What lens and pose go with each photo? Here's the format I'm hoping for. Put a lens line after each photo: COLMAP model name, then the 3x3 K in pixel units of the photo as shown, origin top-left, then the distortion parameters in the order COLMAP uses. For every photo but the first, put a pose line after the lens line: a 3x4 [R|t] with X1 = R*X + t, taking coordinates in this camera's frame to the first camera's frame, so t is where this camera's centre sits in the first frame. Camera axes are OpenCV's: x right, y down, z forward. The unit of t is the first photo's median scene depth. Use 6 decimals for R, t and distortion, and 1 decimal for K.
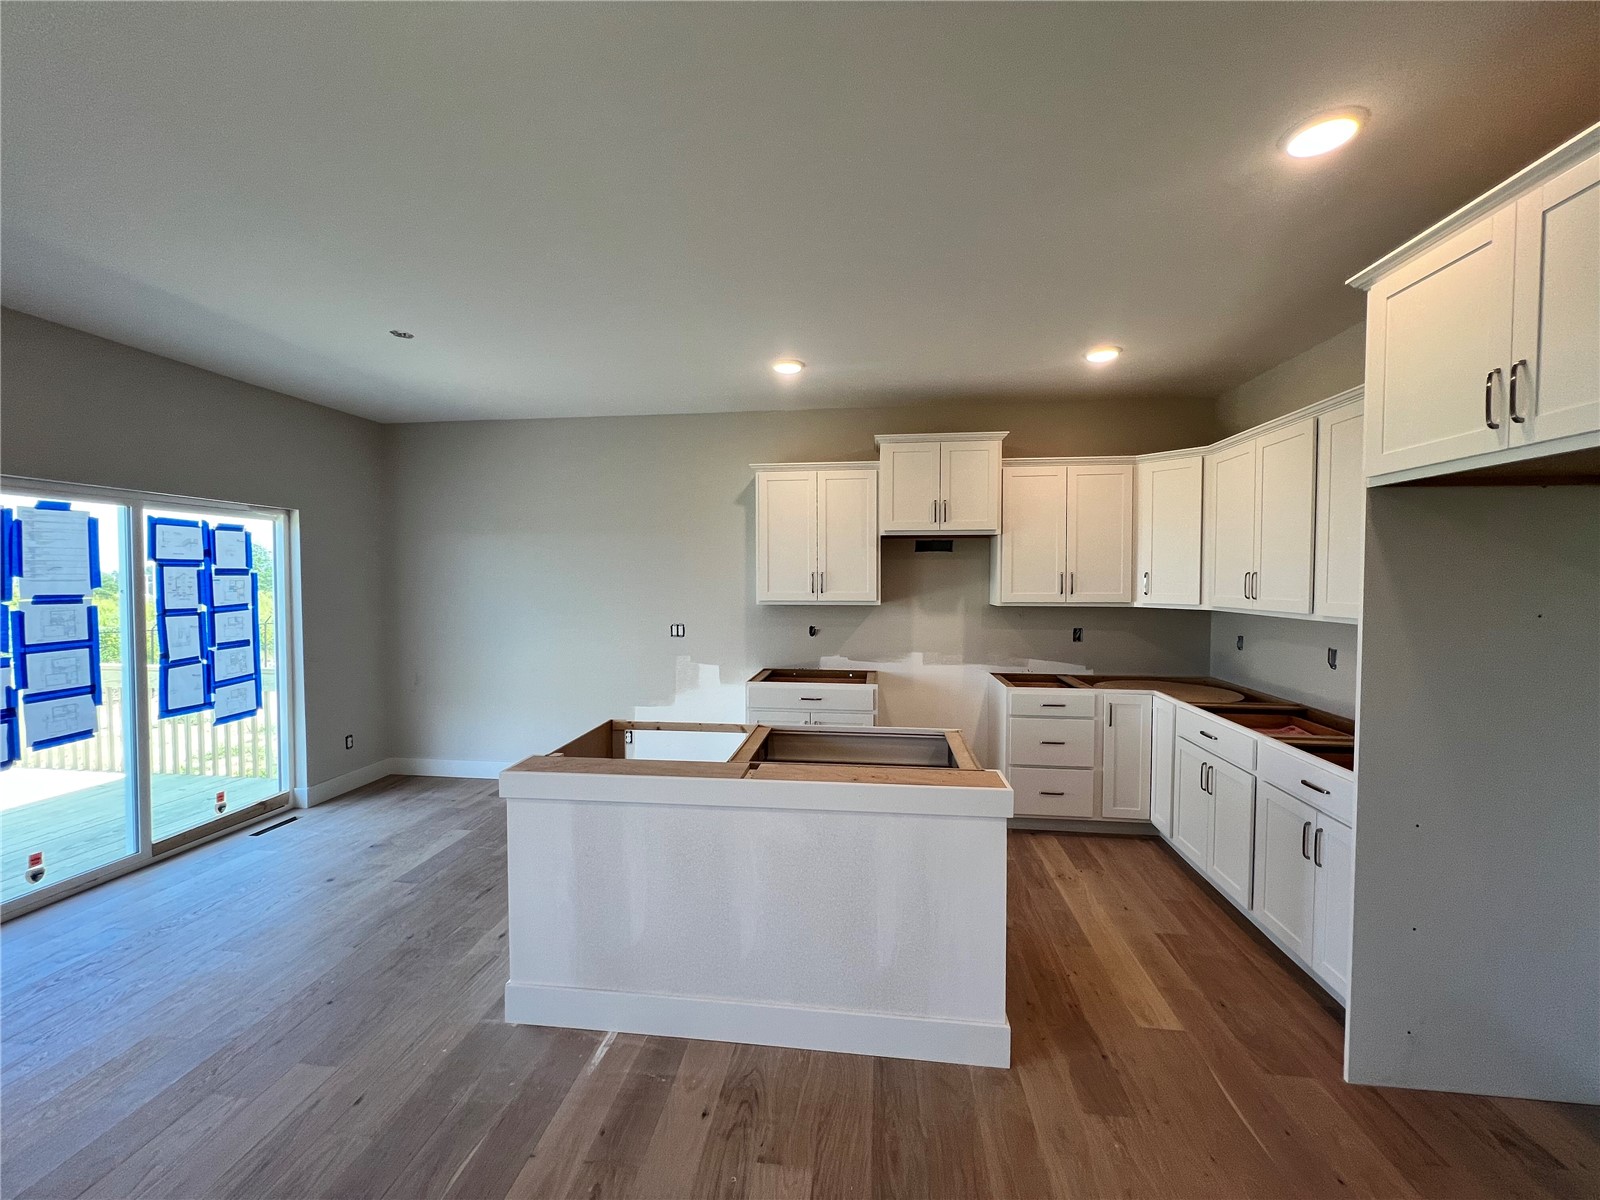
lens RADIAL K [[641.3, 0, 794.0], [0, 641.3, 598.0], [0, 0, 1]] dist [-0.000556, -0.000041]
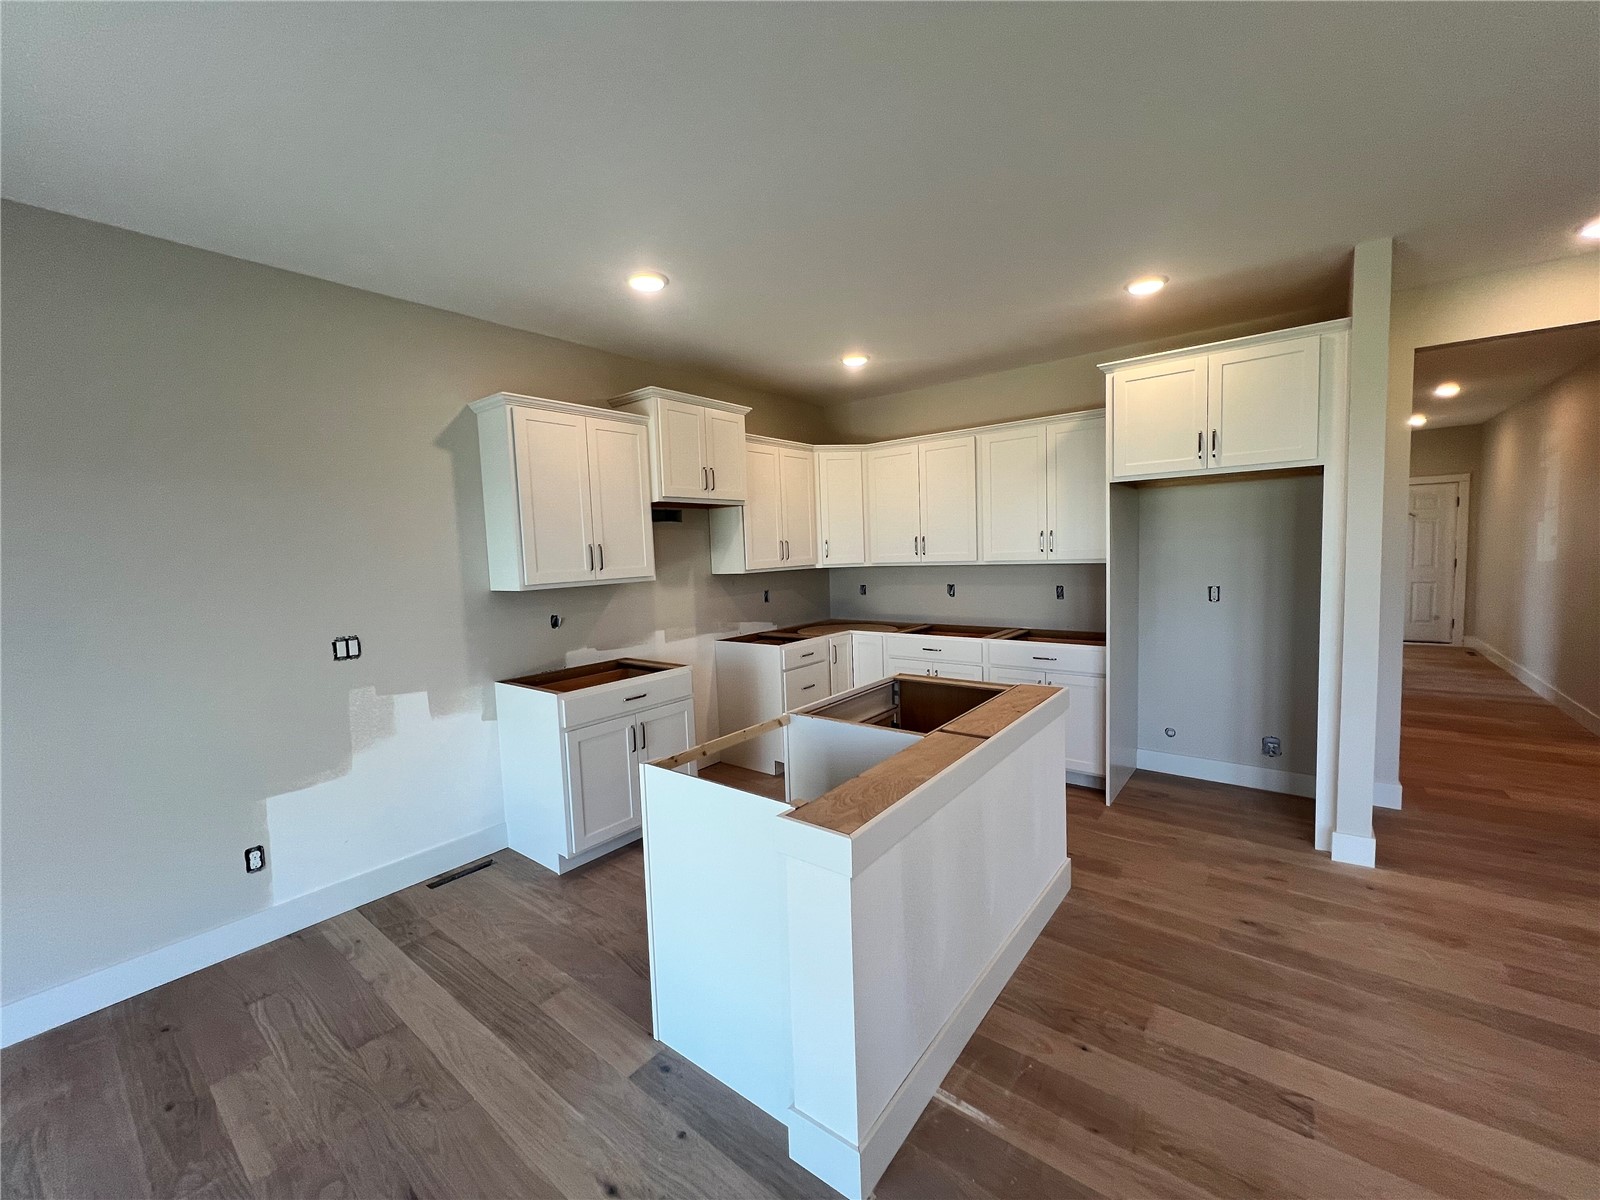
lens RADIAL K [[645.8, 0, 797.5], [0, 645.8, 594.1], [0, 0, 1]] dist [0.000420, 0.000243]
pose [[0.513852, -0.079368, 0.854199, -0.537930], [0.065225, 0.996443, 0.053348, -0.004751], [-0.855396, 0.028303, 0.517202, 0.372054]]
